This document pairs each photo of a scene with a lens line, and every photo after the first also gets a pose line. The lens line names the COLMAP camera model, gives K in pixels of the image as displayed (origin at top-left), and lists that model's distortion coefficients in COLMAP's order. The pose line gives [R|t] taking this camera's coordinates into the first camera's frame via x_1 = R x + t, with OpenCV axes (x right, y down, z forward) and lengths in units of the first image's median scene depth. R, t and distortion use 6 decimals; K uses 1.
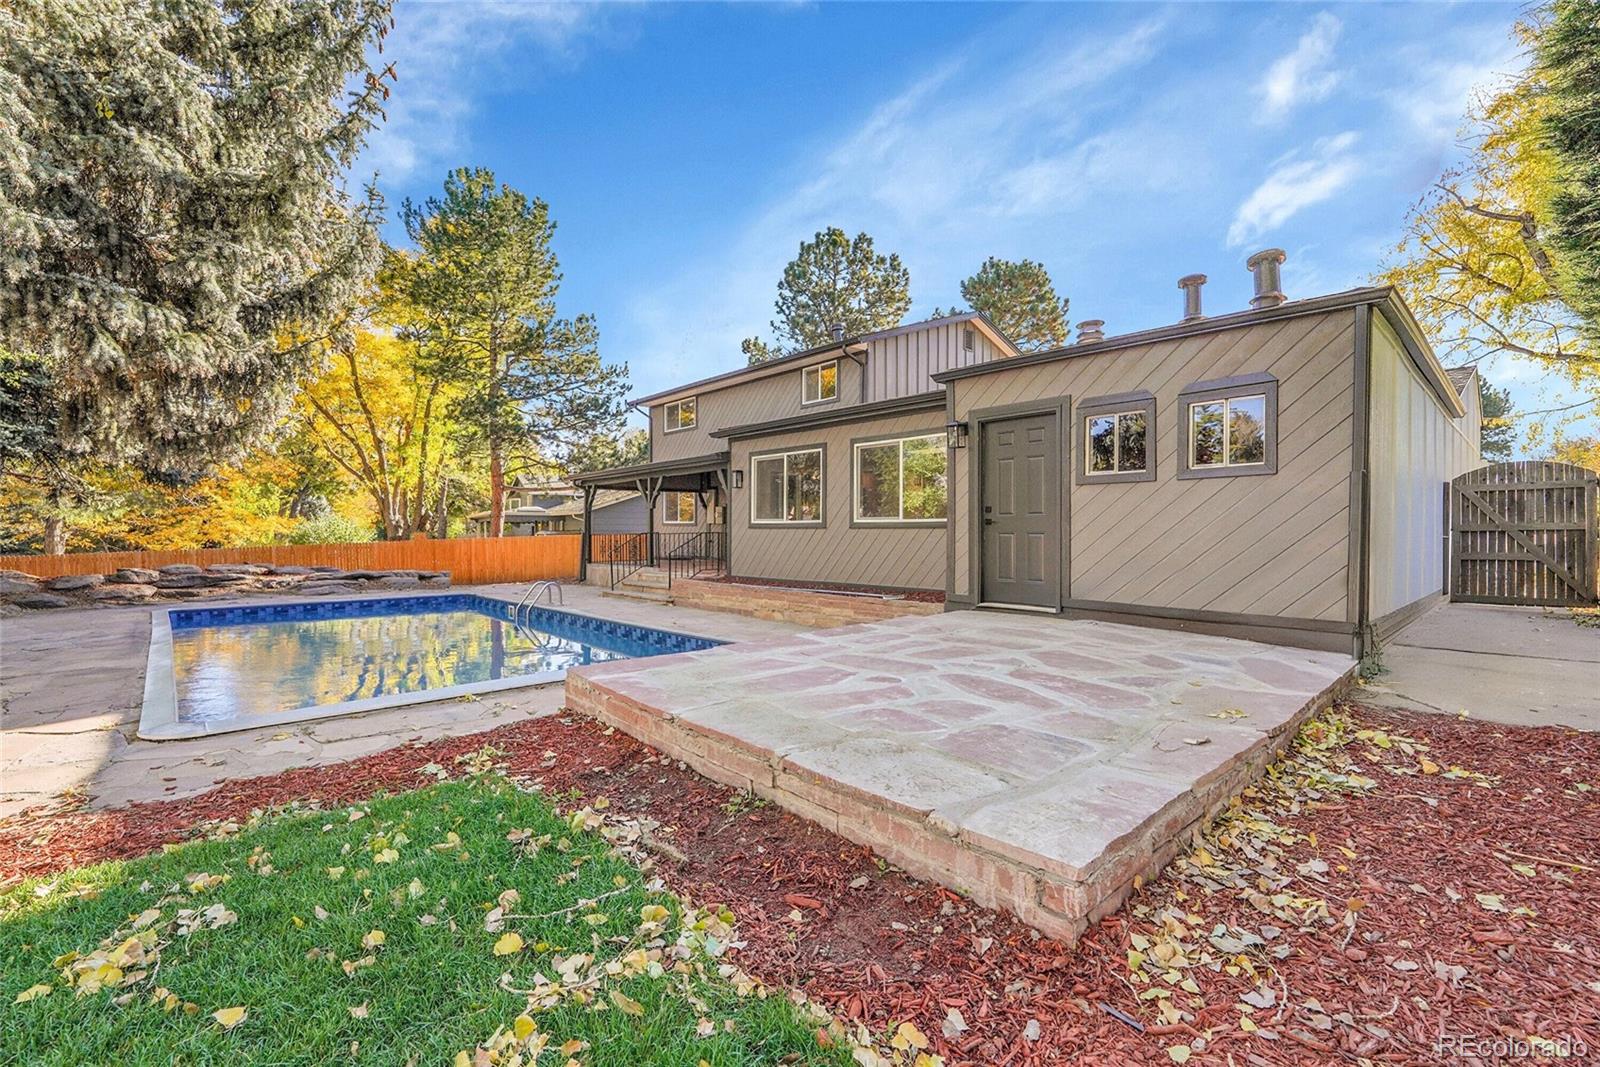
lens RADIAL K [[659.2, 0, 787.7], [0, 659.2, 538.5], [0, 0, 1]] dist [-0.001618, -0.000284]
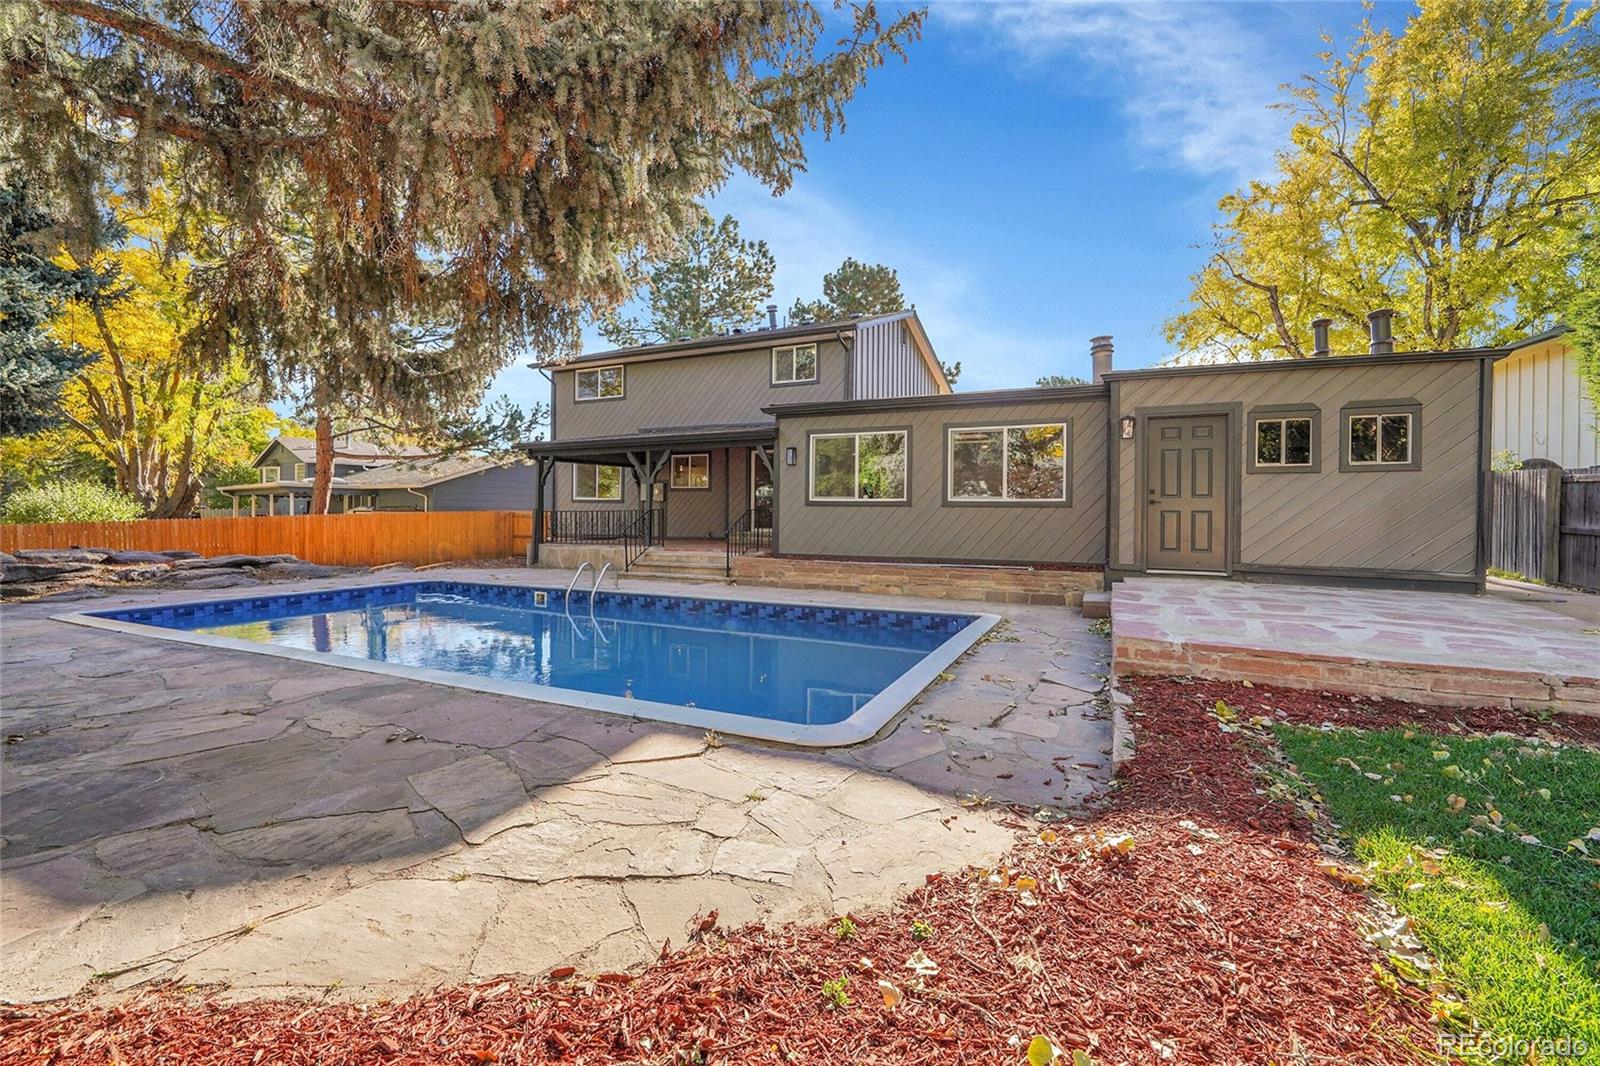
lens RADIAL K [[654.2, 0, 799.4], [0, 654.2, 522.4], [0, 0, 1]] dist [-0.014291, -0.000177]
pose [[0.933488, 0.000788, 0.358609, -0.330579], [-0.003216, 0.999976, 0.006172, 0.003033], [-0.358595, -0.006915, 0.933468, 0.059211]]
